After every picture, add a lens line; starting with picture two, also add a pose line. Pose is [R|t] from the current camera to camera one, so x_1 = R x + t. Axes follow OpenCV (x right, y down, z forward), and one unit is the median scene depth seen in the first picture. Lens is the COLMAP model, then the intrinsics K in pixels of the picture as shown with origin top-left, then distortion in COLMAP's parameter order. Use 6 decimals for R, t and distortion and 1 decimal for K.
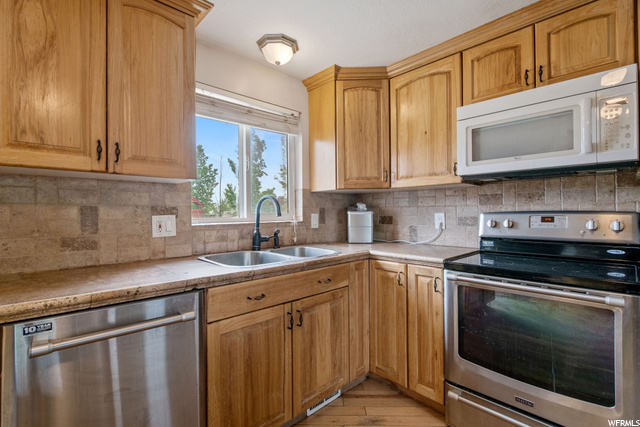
lens RADIAL K [[298.9, 0, 320.5], [0, 298.9, 211.2], [0, 0, 1]] dist [0.002145, -0.000025]
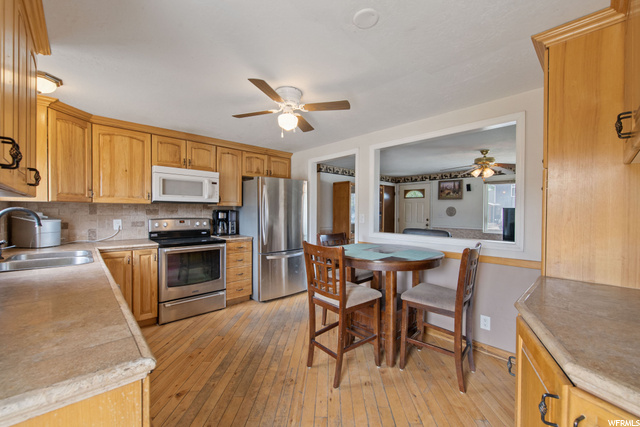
lens RADIAL K [[258.9, 0, 322.8], [0, 258.9, 213.1], [0, 0, 1]] dist [0.001028, 0.000099]
pose [[0.013849, -0.000978, 0.999904, -1.156797], [-0.012853, 0.999917, 0.001156, -0.052940], [-0.999821, -0.012867, 0.013836, -0.105368]]
